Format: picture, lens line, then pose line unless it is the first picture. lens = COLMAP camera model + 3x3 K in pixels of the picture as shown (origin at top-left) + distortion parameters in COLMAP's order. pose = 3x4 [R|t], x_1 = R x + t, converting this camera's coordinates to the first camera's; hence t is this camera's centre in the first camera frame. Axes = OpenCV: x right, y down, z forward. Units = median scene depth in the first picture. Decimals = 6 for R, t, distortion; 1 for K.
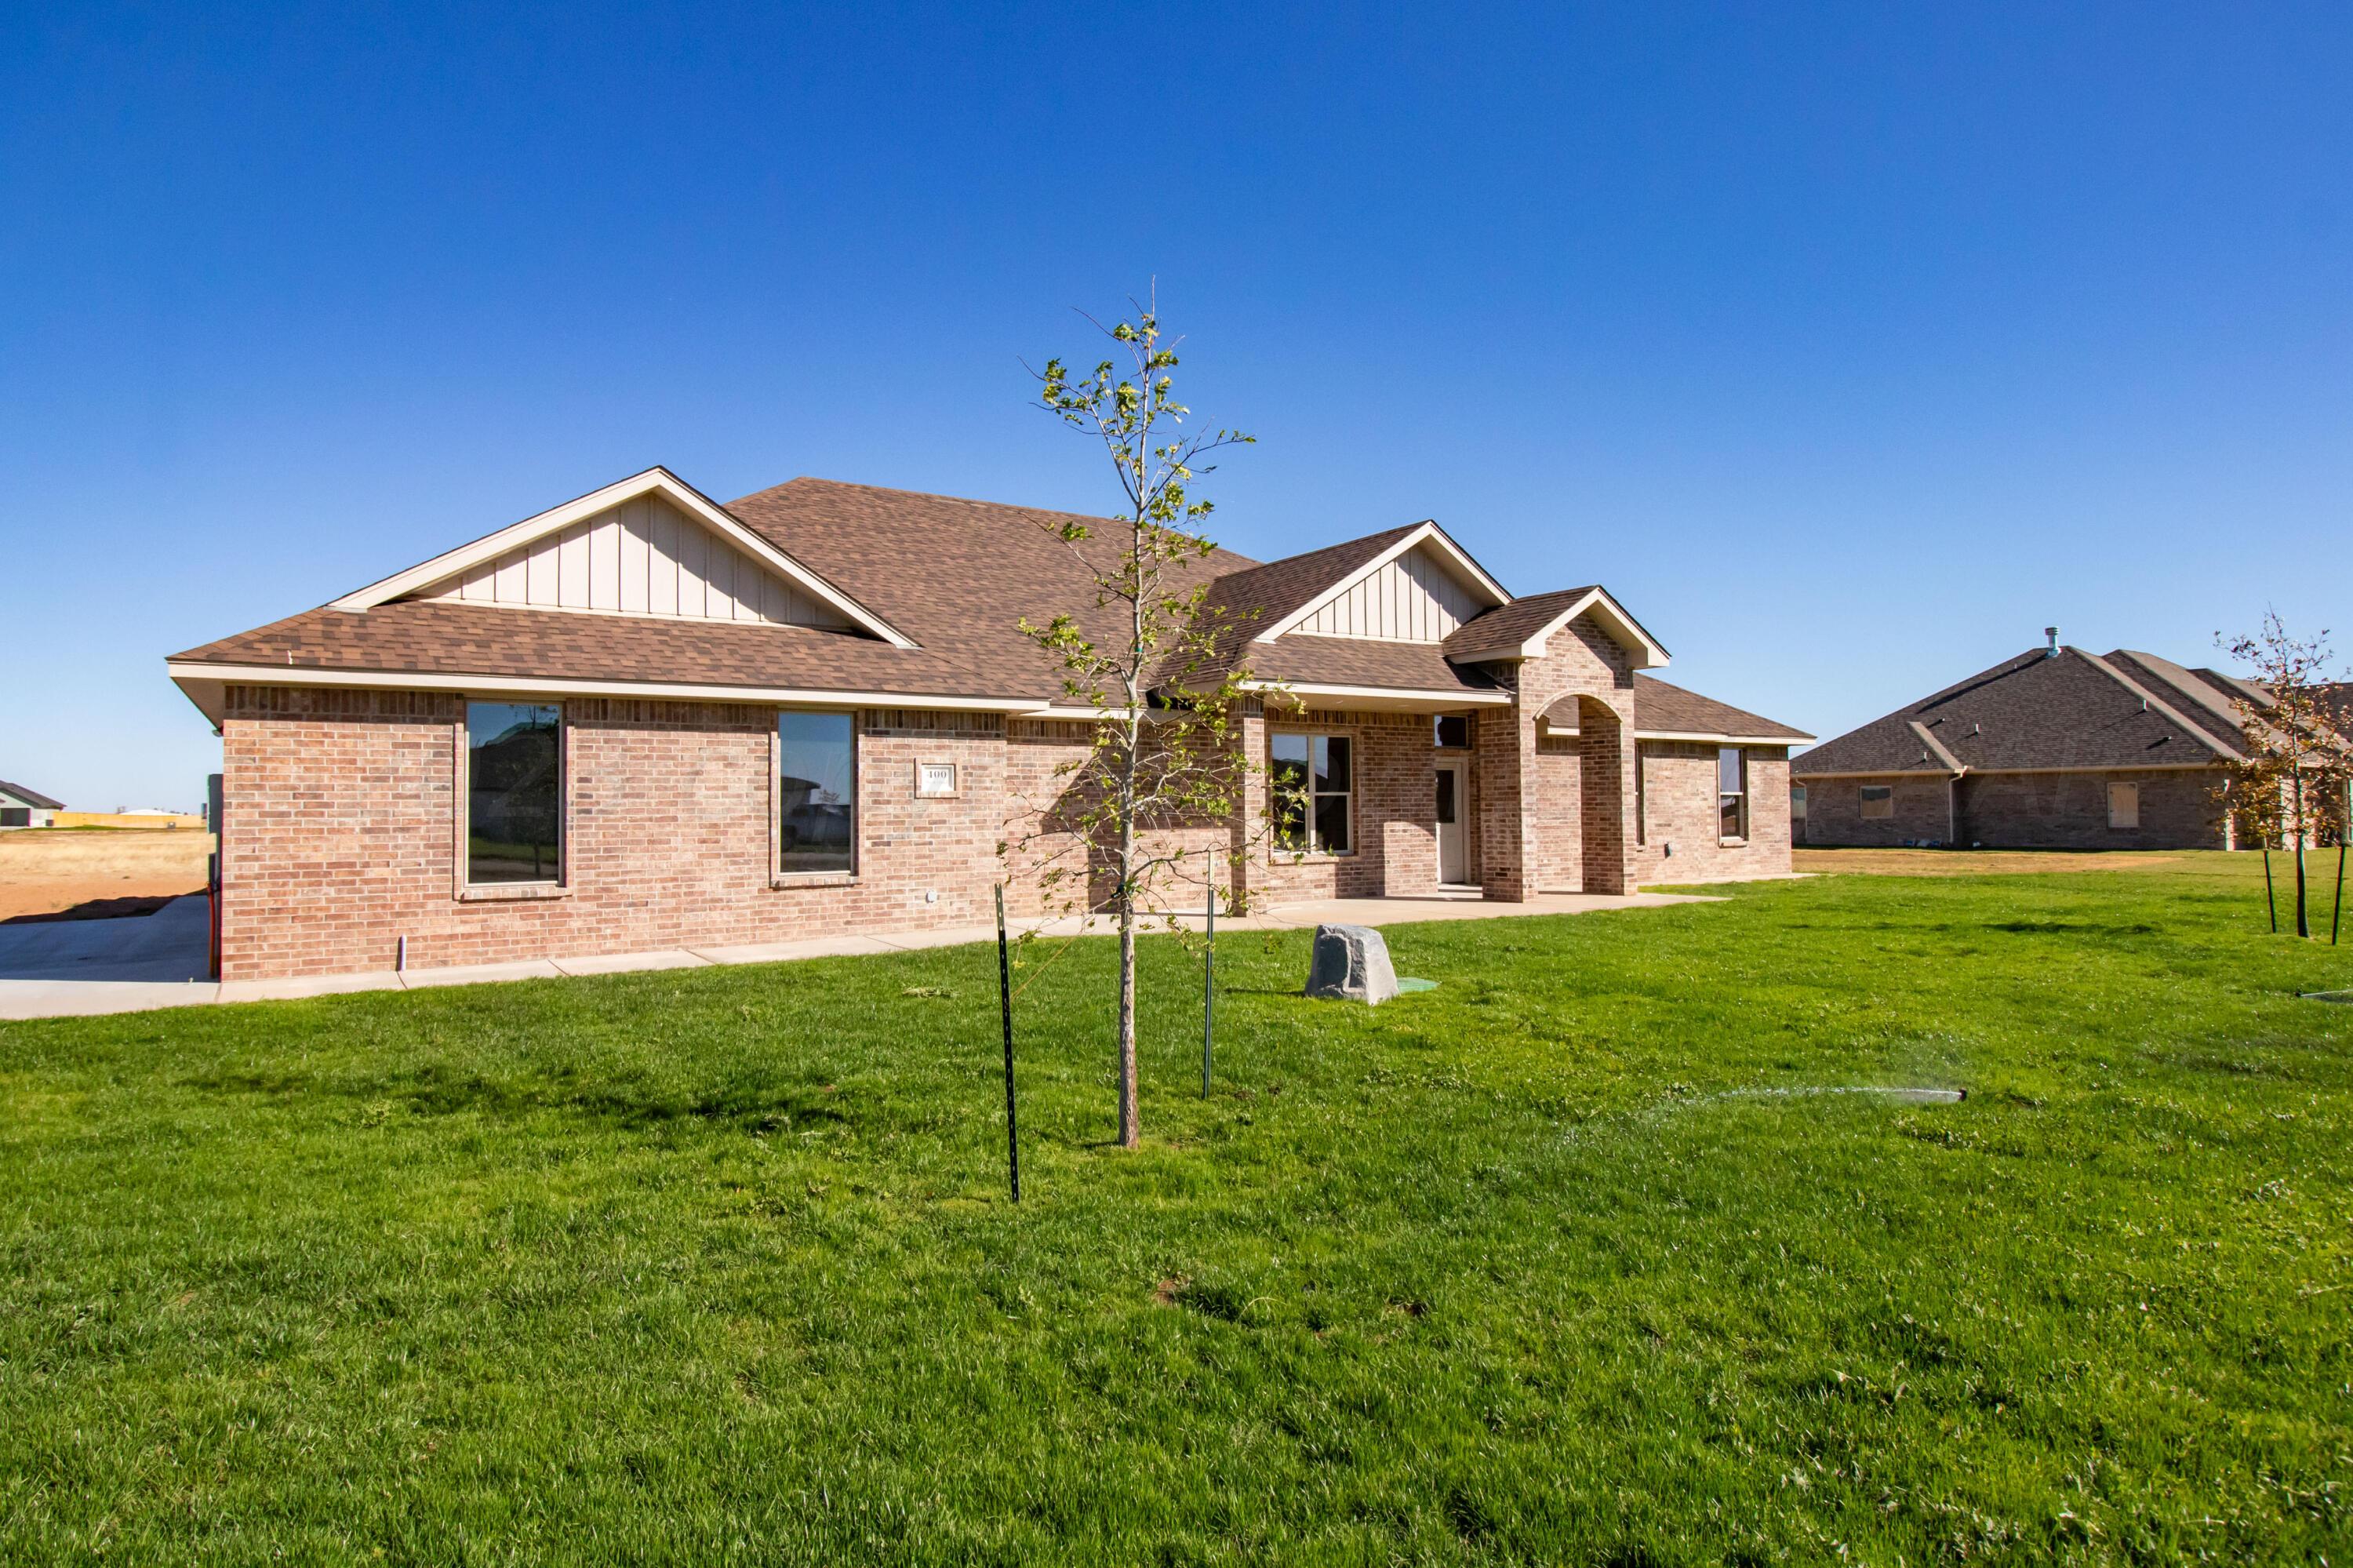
lens RADIAL K [[1276.9, 0, 1148.7], [0, 1276.9, 777.6], [0, 0, 1]] dist [-0.001161, -0.001858]
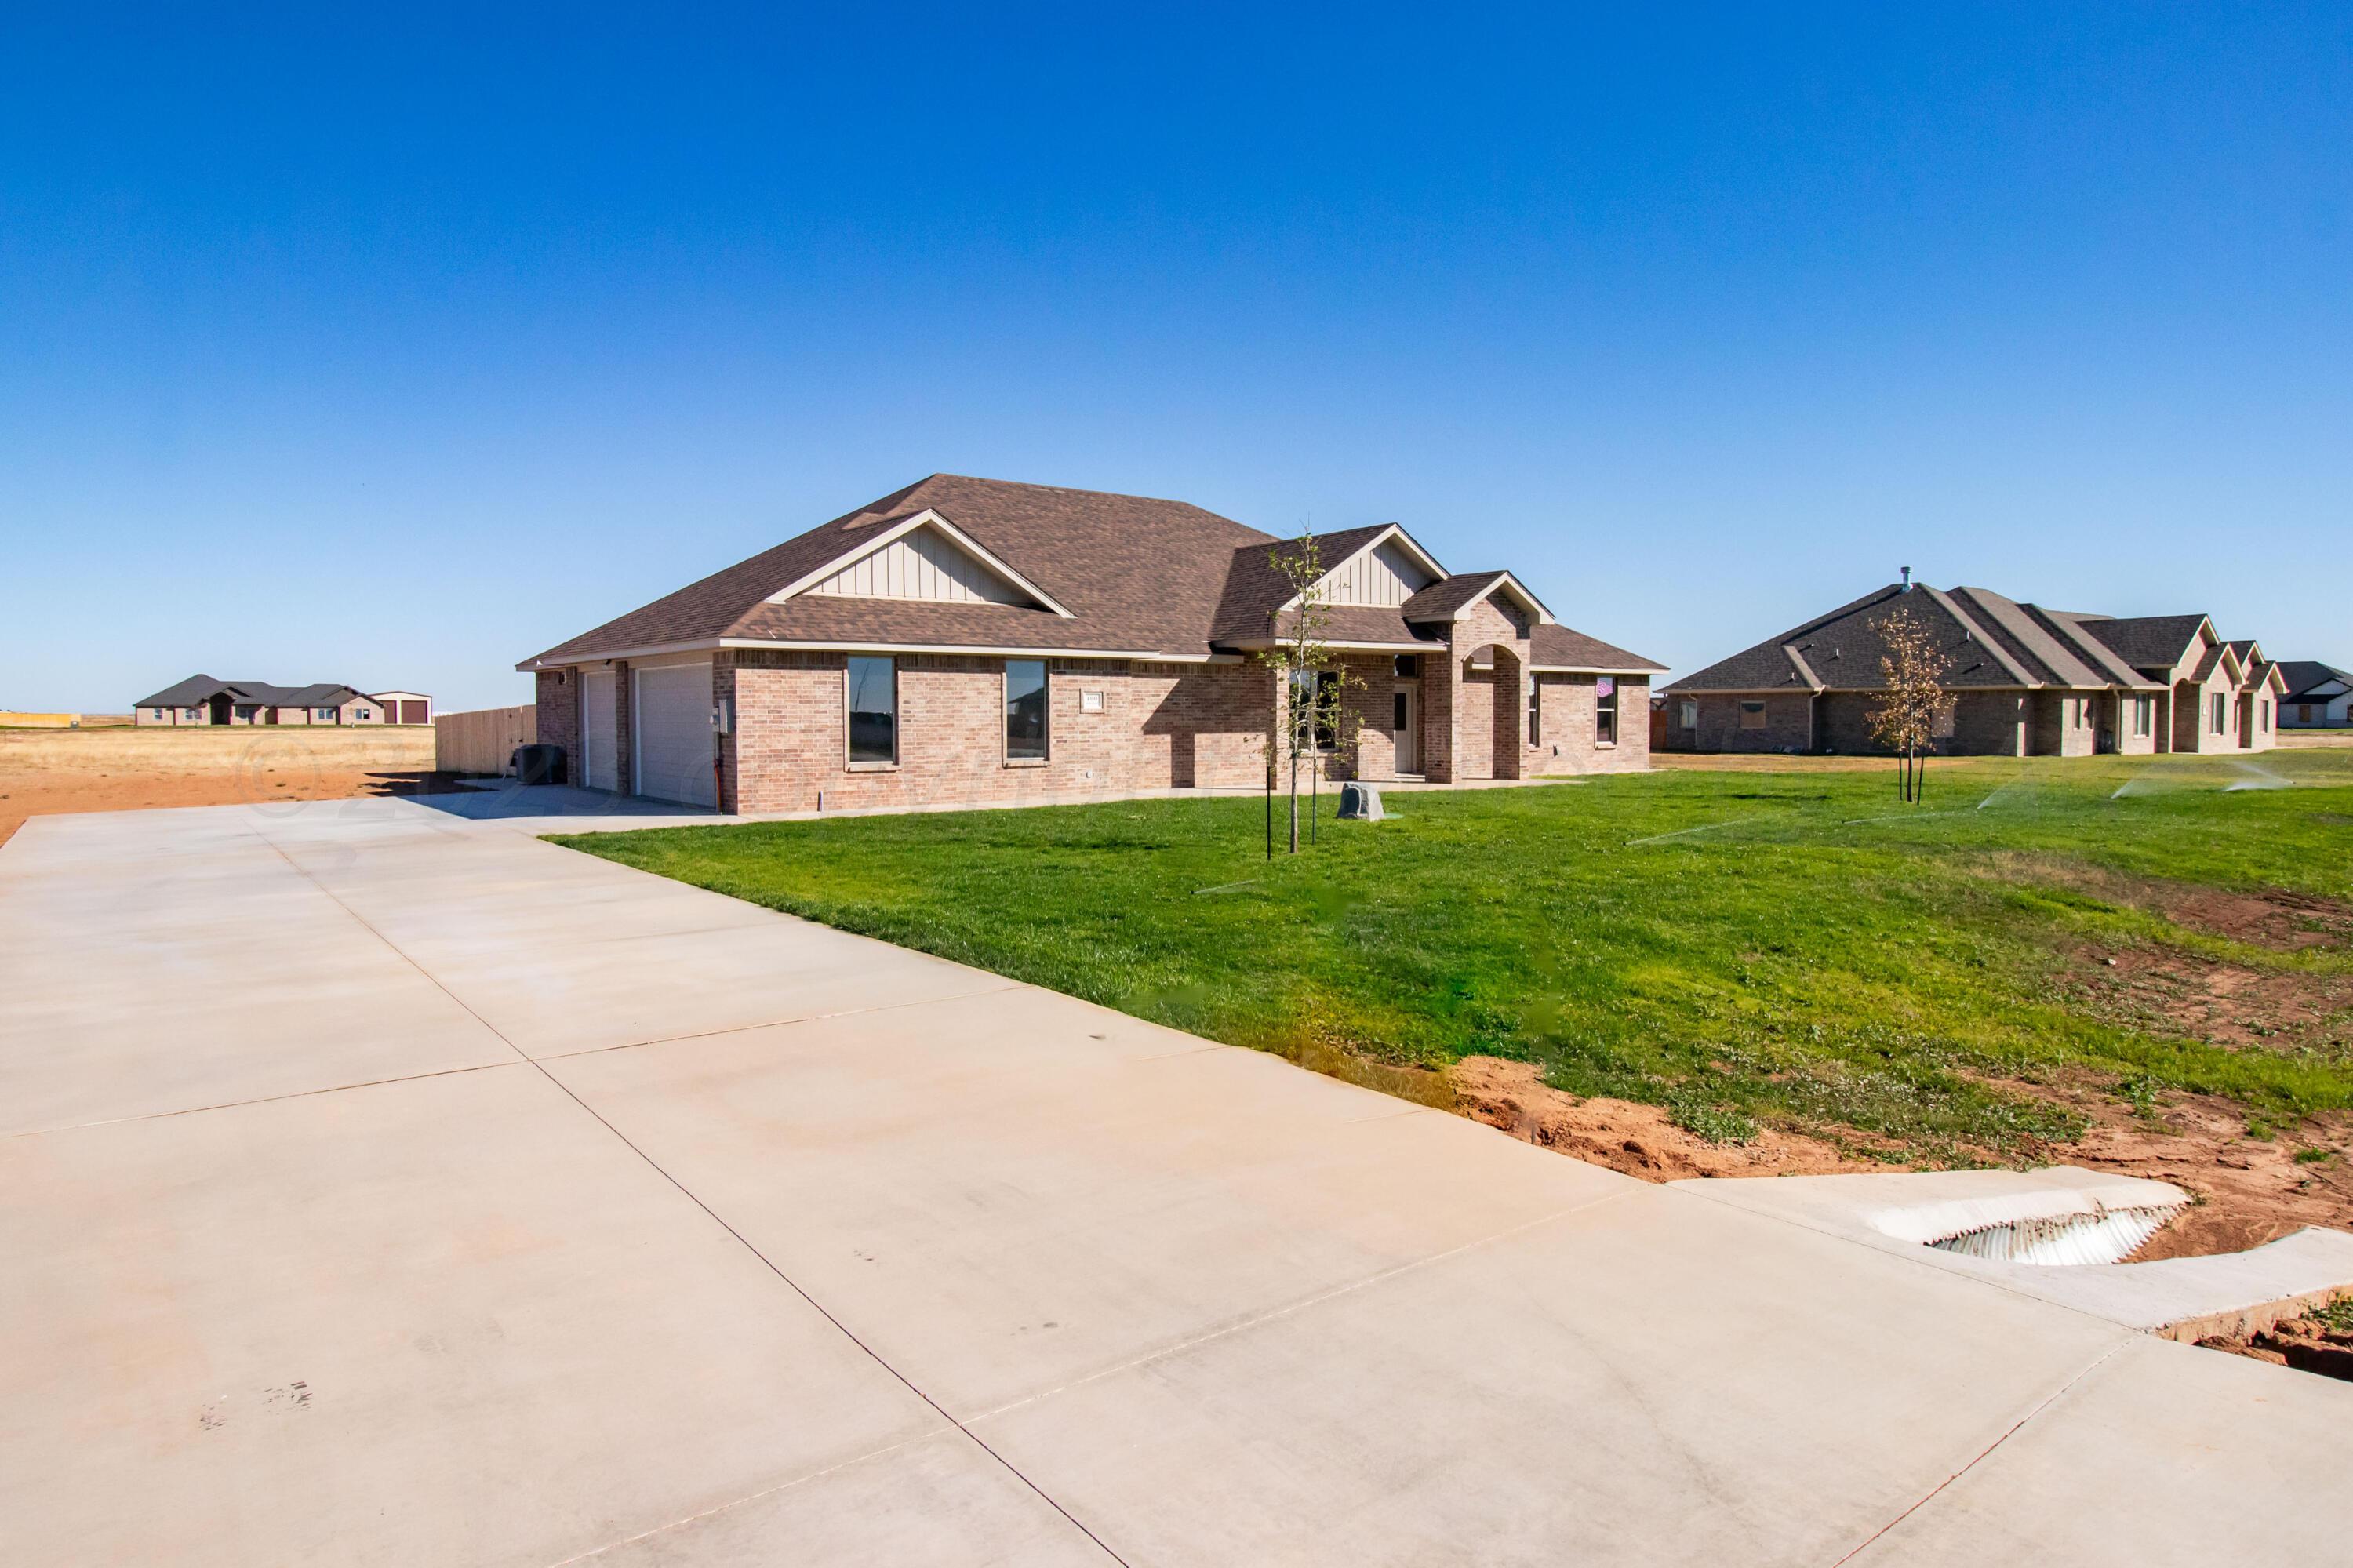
lens RADIAL K [[1330.6, 0, 1149.4], [0, 1330.6, 770.7], [0, 0, 1]] dist [0.005251, -0.001670]
pose [[0.998458, 0.004346, 0.055334, -0.168435], [-0.008064, 0.997711, 0.067133, -0.022226], [-0.054915, -0.067475, 0.996209, -0.612328]]
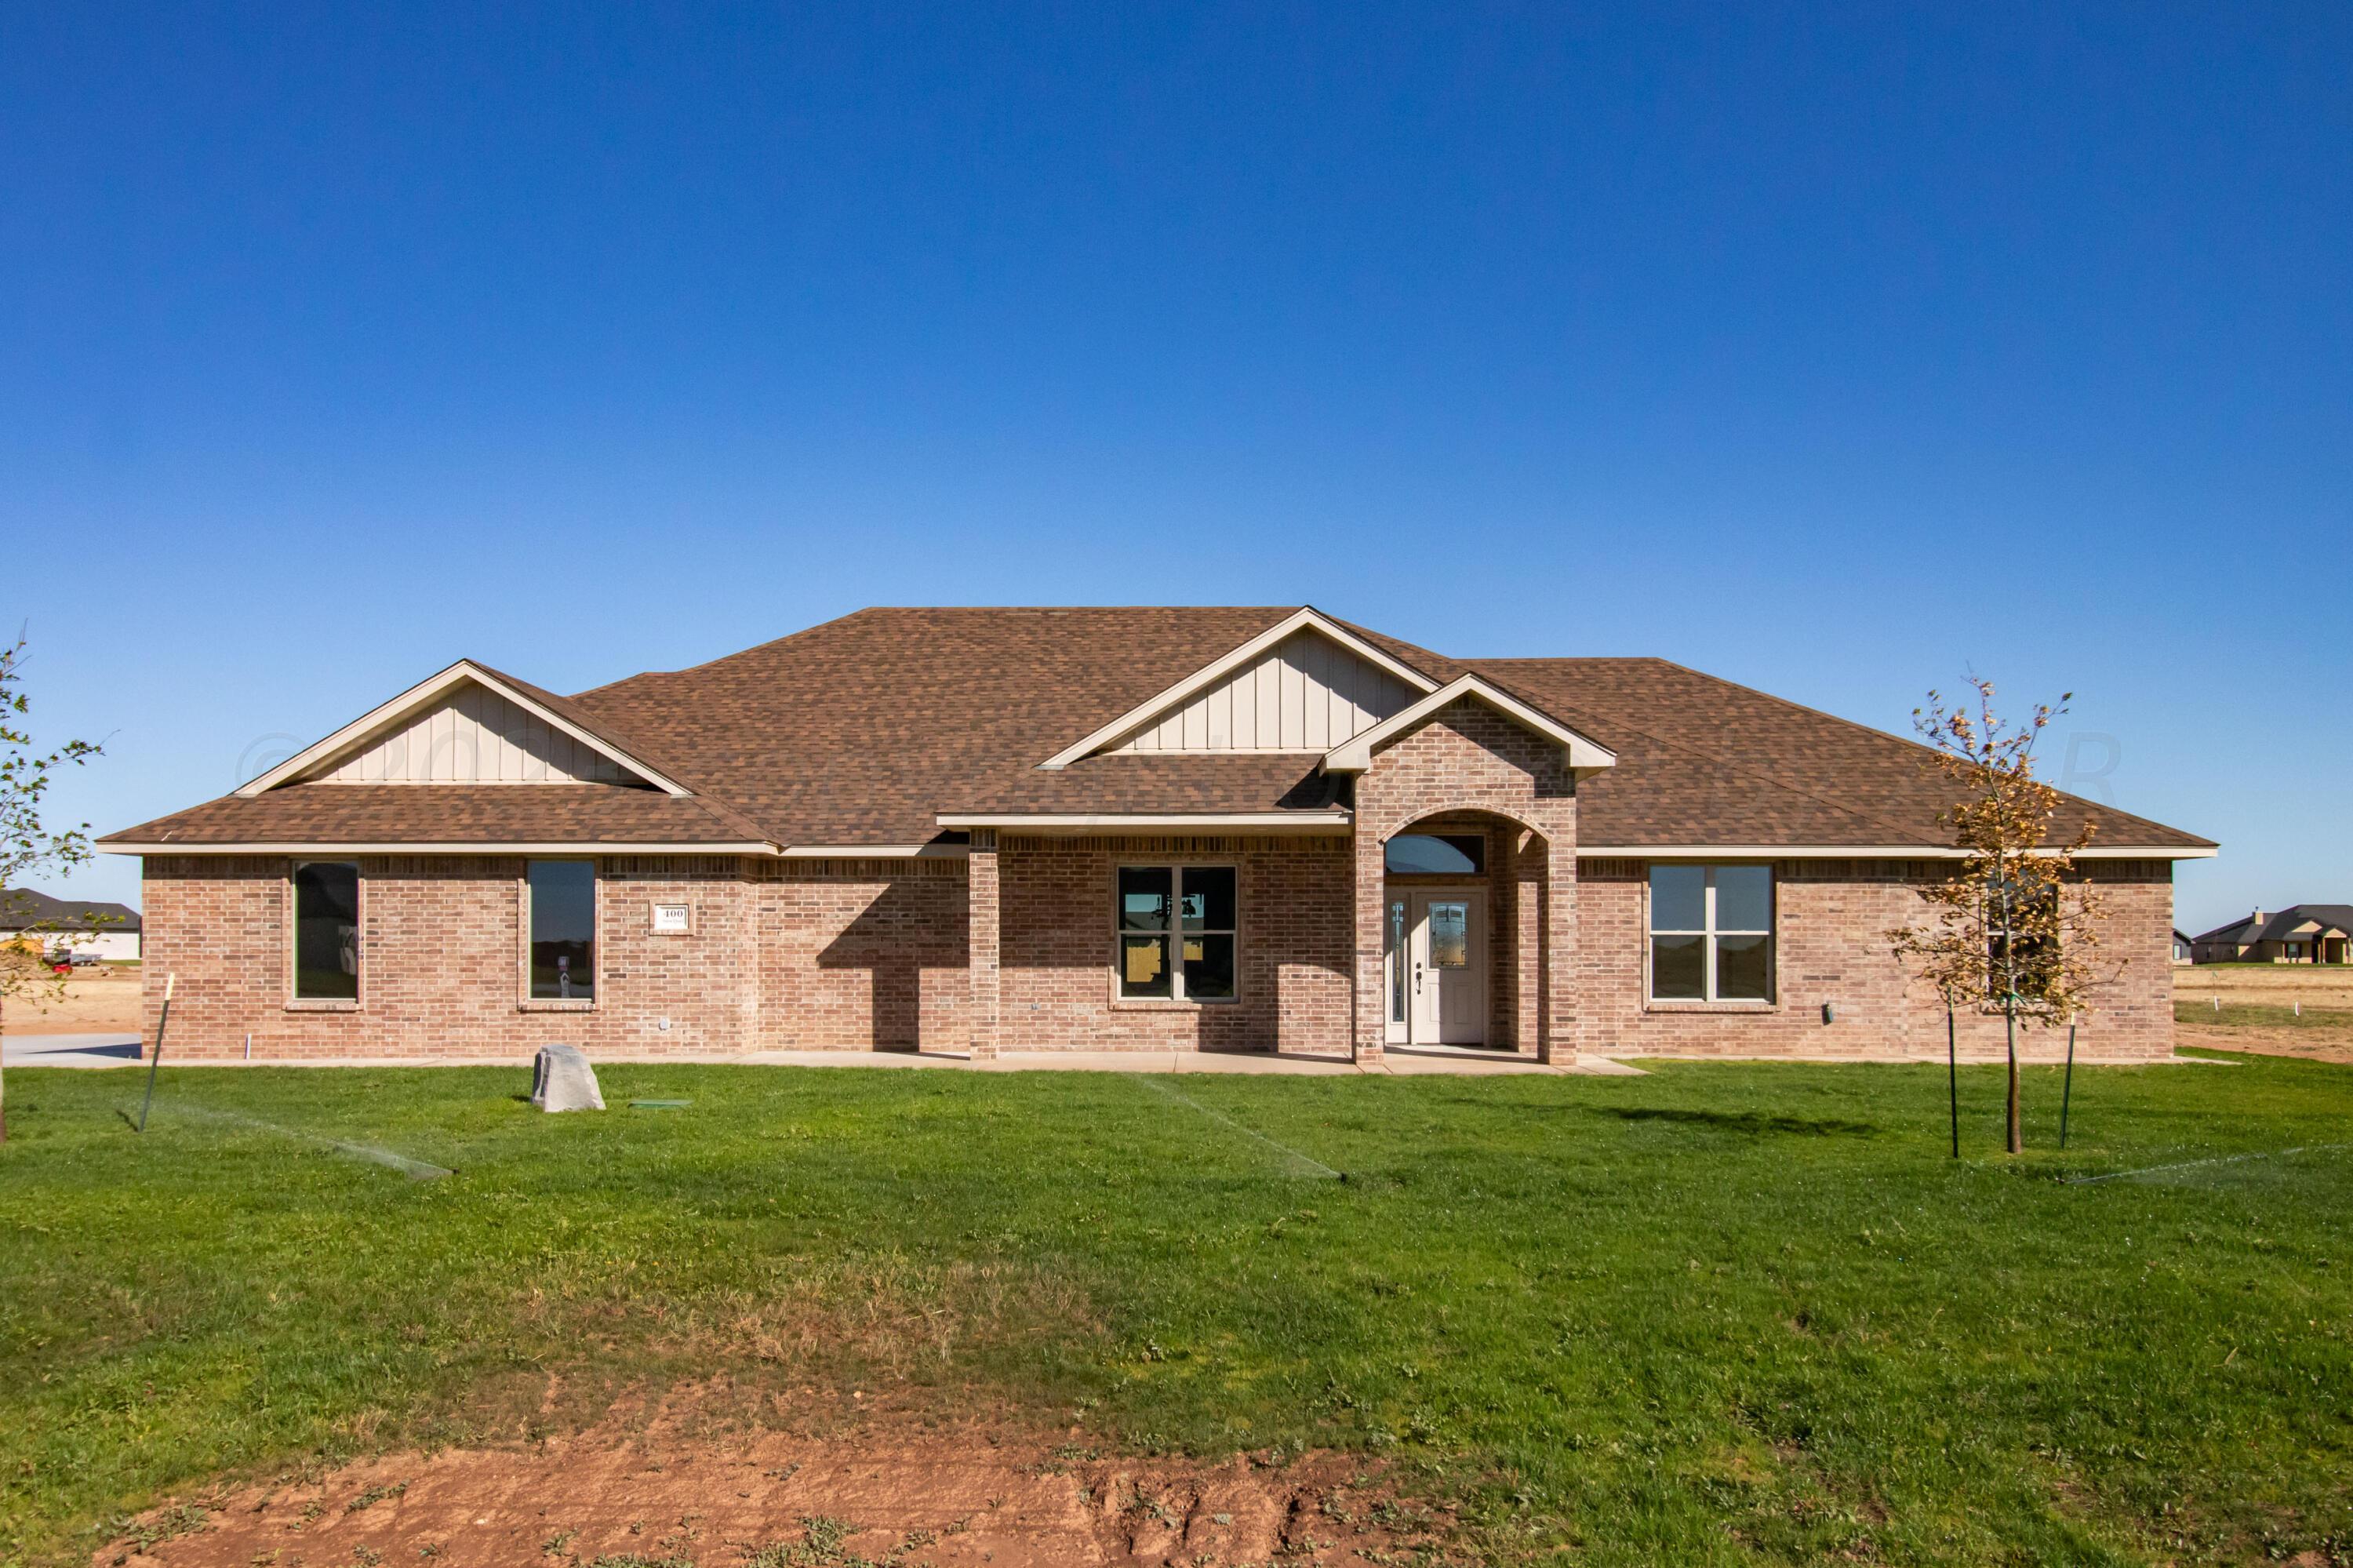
lens RADIAL K [[1839.5, 0, 1166.8], [0, 1839.5, 941.7], [0, 0, 1]] dist [0.021874, -0.010804]
pose [[0.827454, 0.006944, -0.561490, 0.971698], [0.005441, 0.999777, 0.020383, -0.007694], [0.561507, -0.019921, 0.827232, -0.063352]]
